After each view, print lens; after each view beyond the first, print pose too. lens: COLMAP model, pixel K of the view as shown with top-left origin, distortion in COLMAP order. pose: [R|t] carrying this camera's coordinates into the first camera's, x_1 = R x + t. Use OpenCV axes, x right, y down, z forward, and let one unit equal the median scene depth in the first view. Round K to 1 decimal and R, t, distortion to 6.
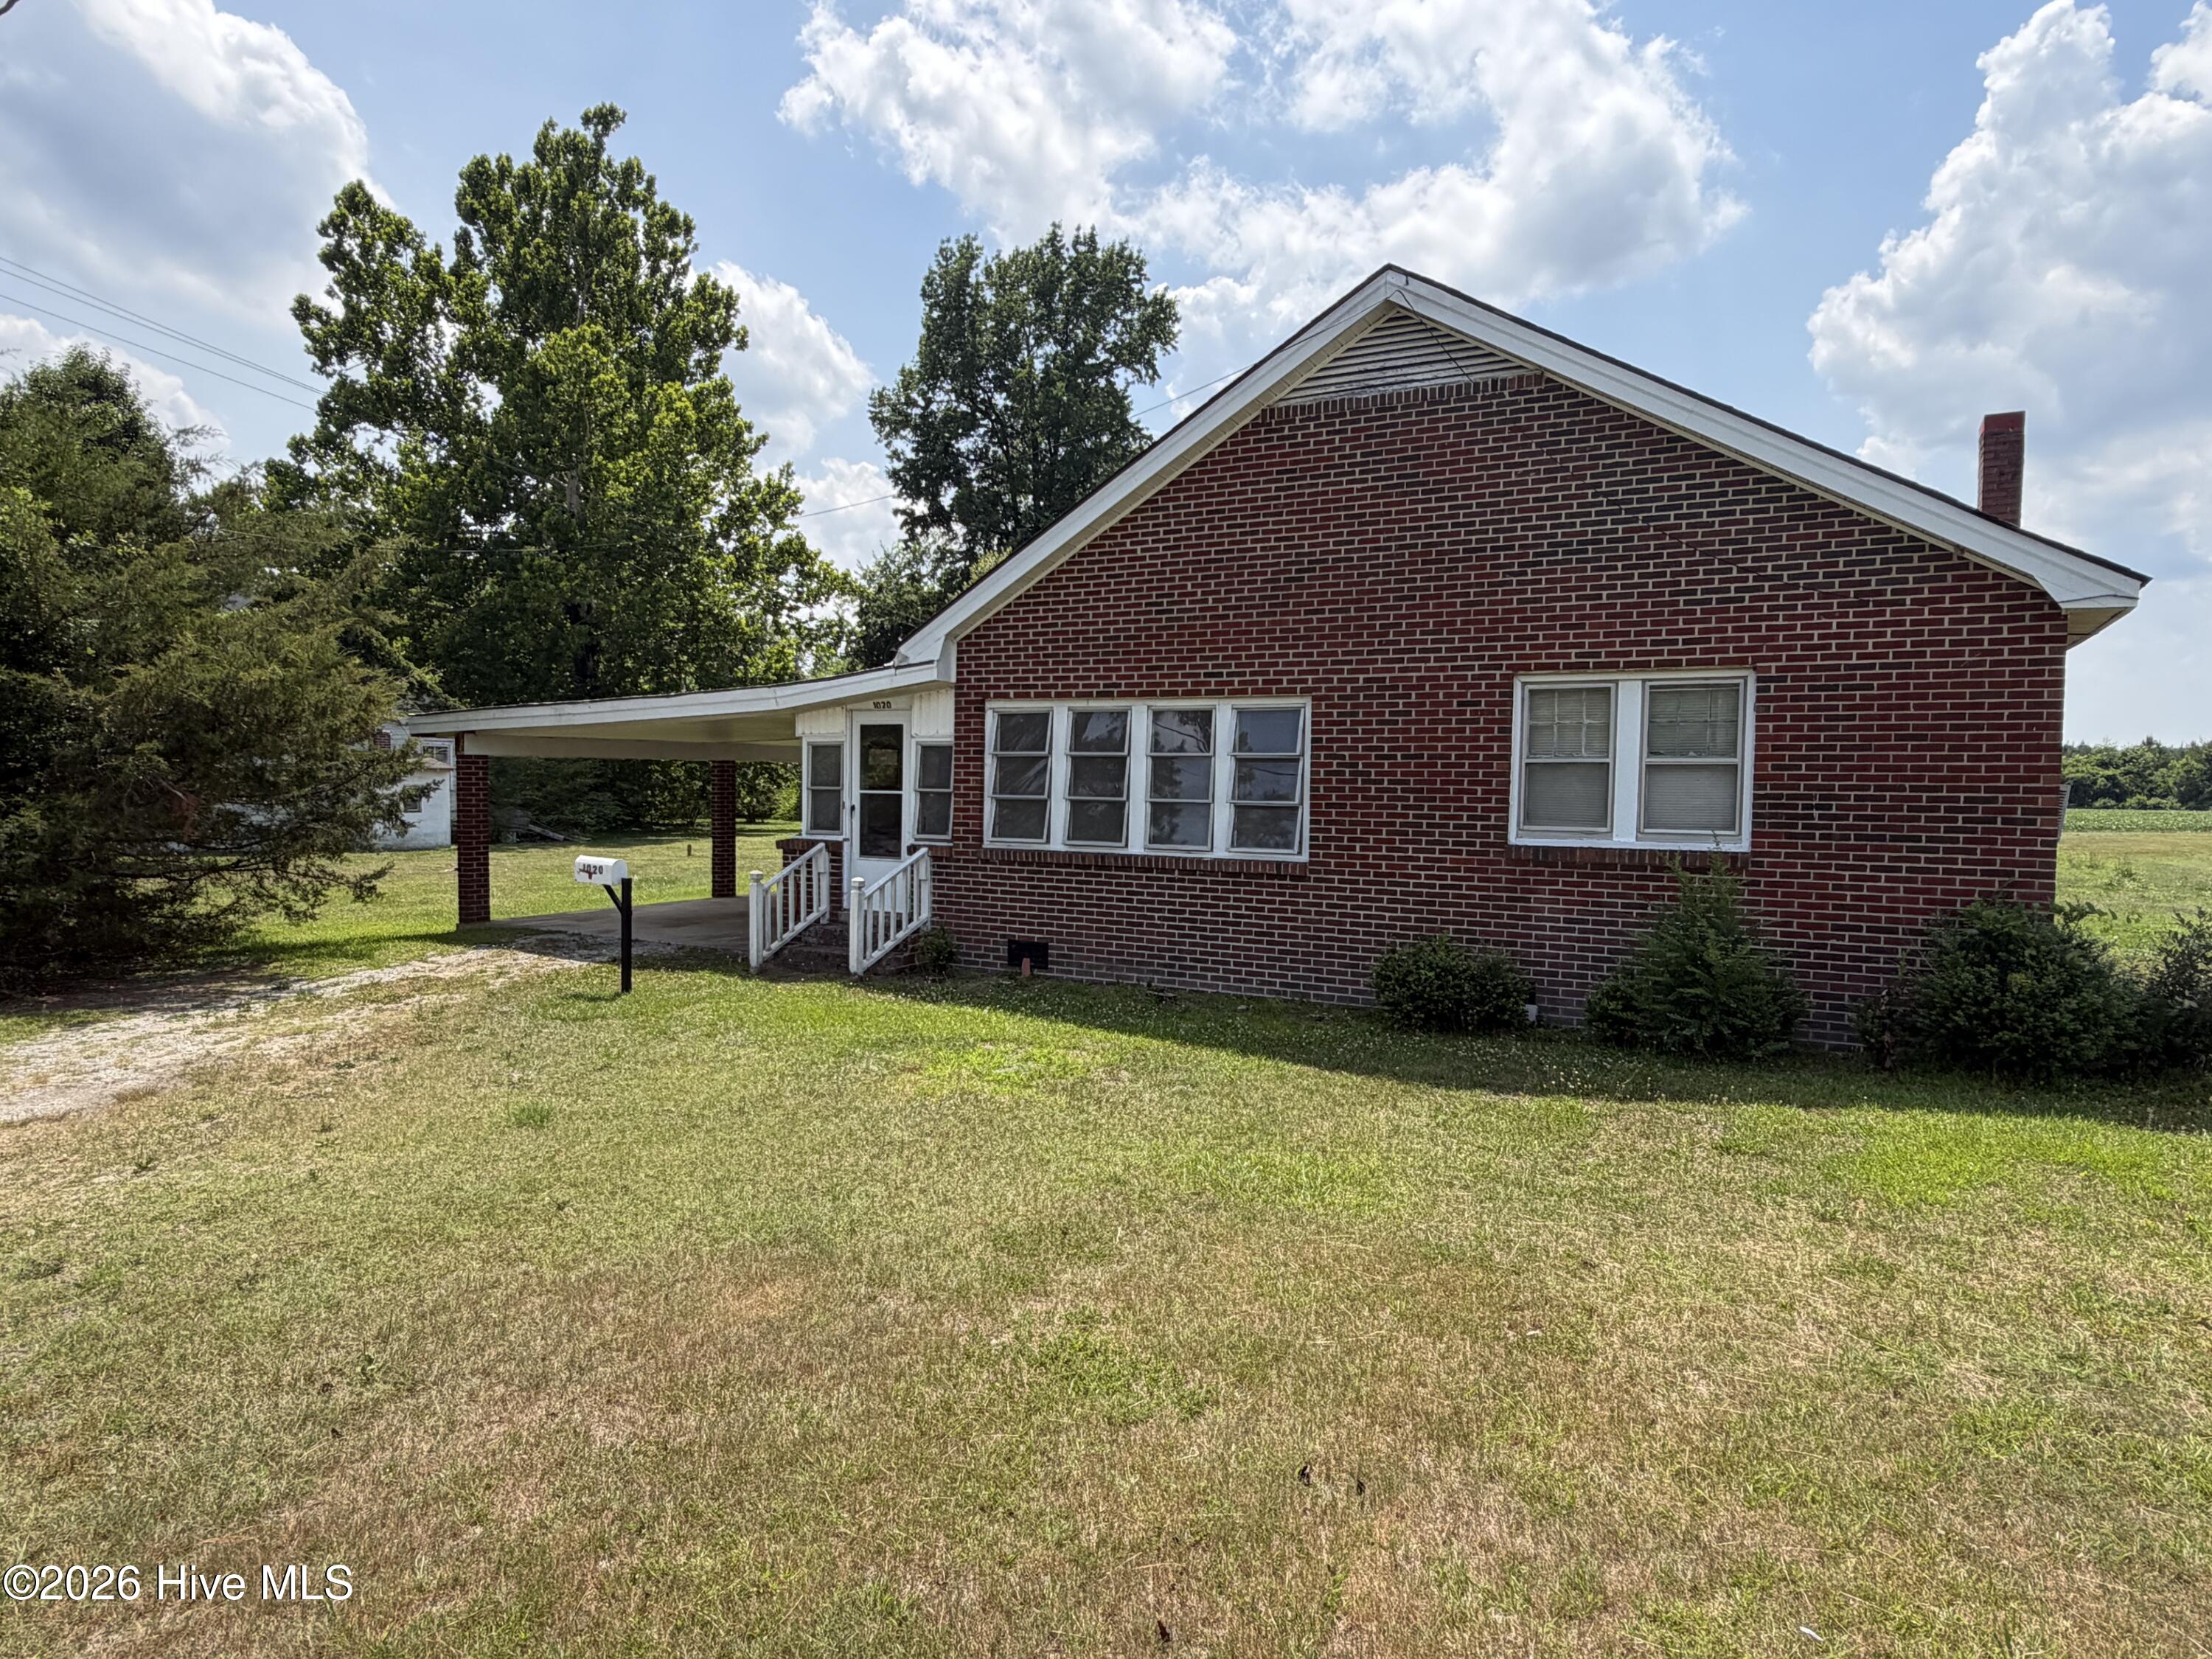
lens RADIAL K [[1297.3, 0, 1109.9], [0, 1297.3, 827.7], [0, 0, 1]] dist [0.026294, -0.000411]
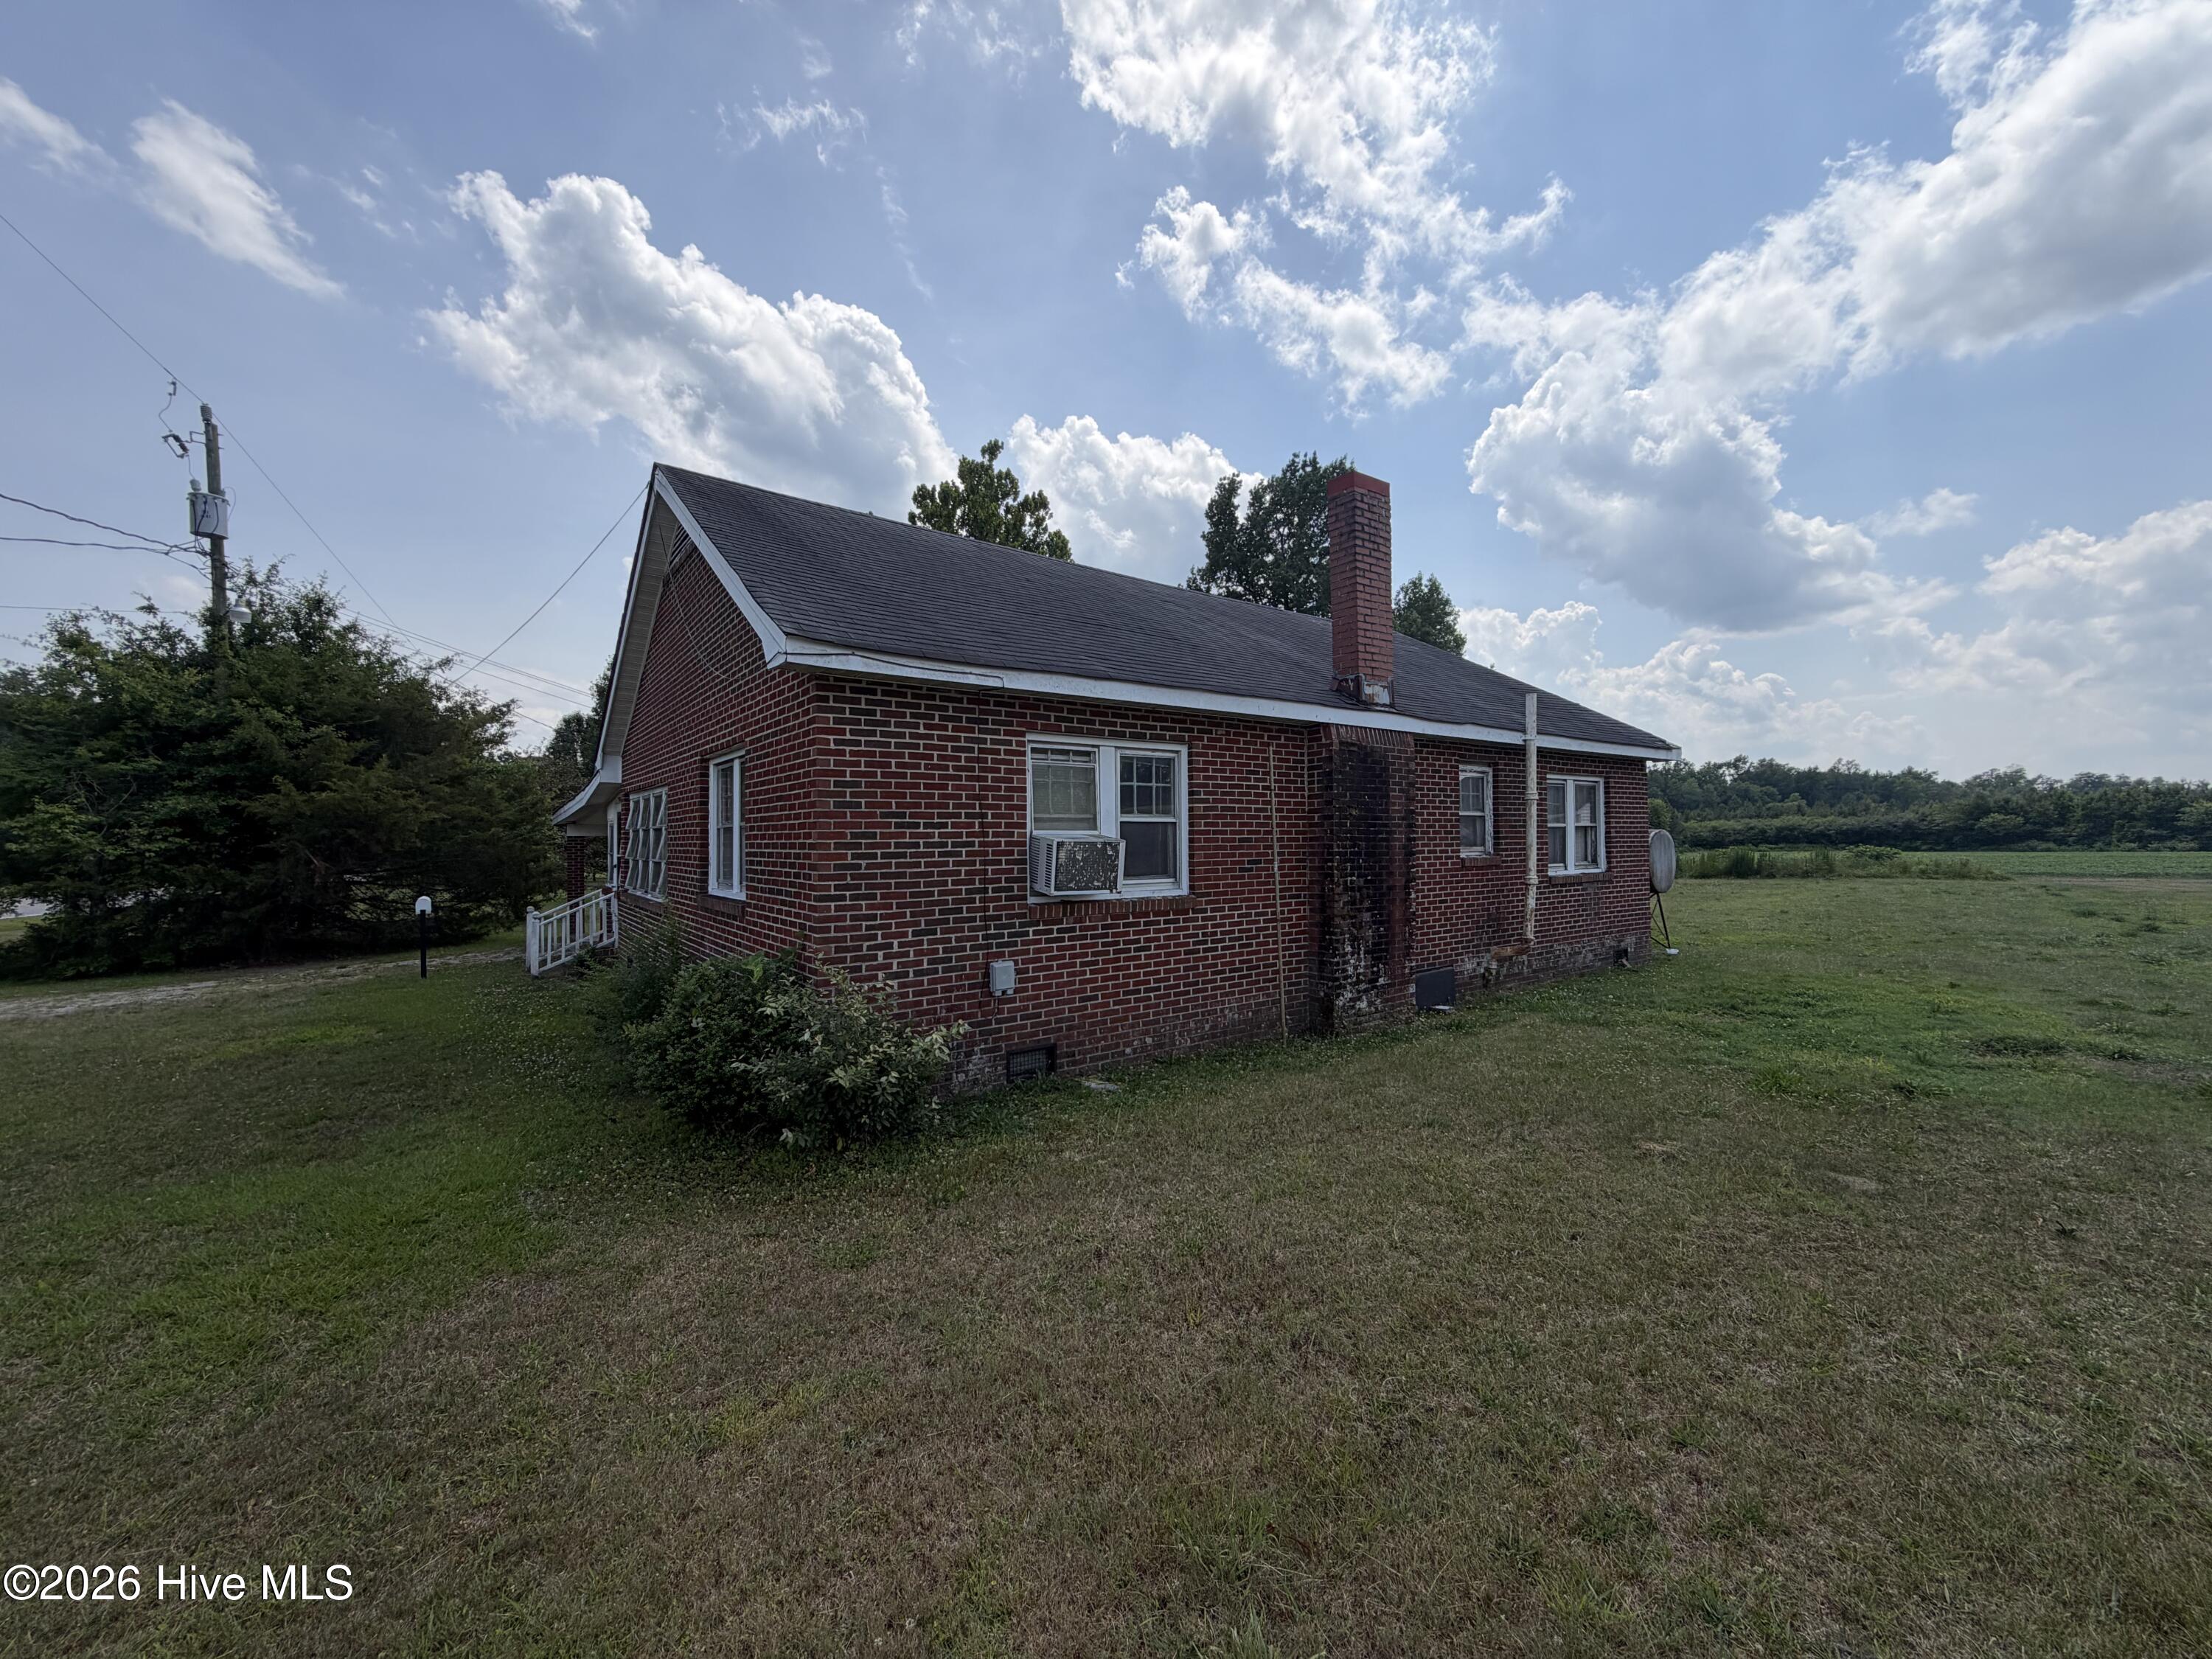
lens RADIAL K [[894.1, 0, 1108.5], [0, 894.1, 840.0], [0, 0, 1]] dist [0.000760, 0.000152]
pose [[0.914807, -0.020631, -0.403363, 0.689293], [0.003335, 0.999046, -0.043534, 0.004079], [0.403877, 0.038480, 0.914004, 0.178074]]
